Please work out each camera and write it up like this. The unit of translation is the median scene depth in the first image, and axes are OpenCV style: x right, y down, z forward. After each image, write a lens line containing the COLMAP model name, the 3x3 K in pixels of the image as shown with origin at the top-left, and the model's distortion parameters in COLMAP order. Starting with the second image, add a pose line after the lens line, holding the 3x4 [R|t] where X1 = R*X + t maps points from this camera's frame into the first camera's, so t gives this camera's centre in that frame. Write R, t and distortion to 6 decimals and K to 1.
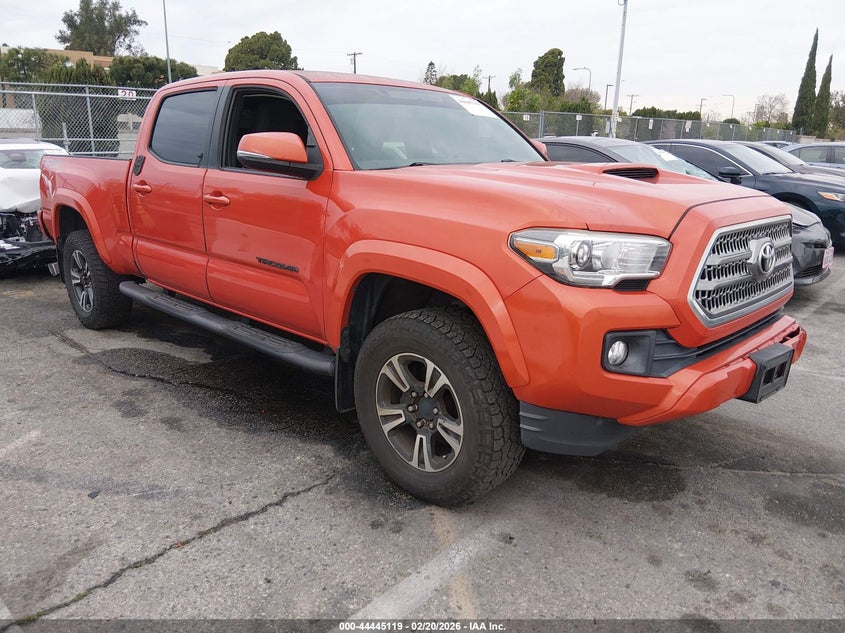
lens RADIAL K [[678.2, 0, 422.5], [0, 678.2, 316.5], [0, 0, 1]] dist [0.041538, -0.161005]
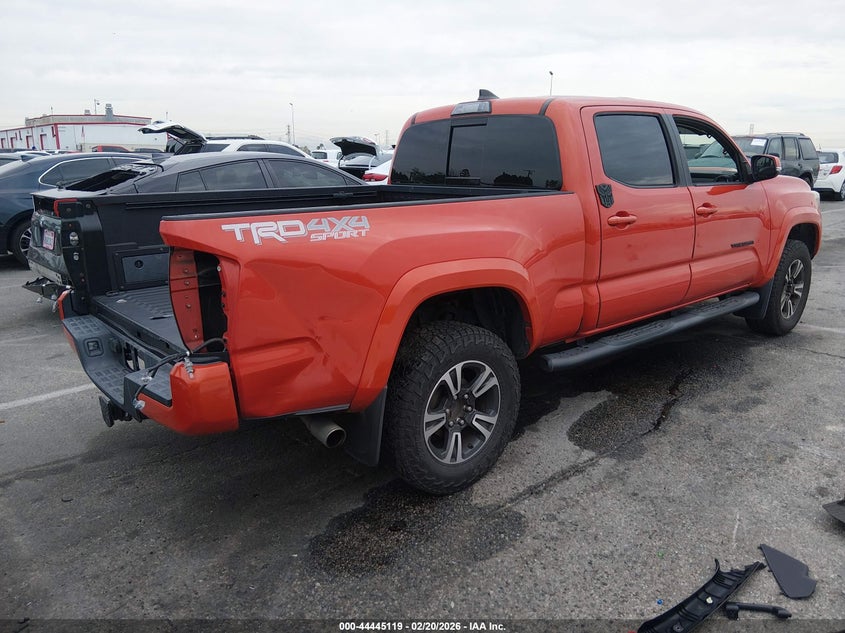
lens RADIAL K [[678.2, 0, 422.5], [0, 678.2, 316.5], [0, 0, 1]] dist [0.041538, -0.161005]
pose [[0.049604, -0.253690, 0.966013, -1.228459], [0.252270, 0.939025, 0.233649, -0.322616], [-0.966385, 0.232106, 0.110577, 1.117417]]
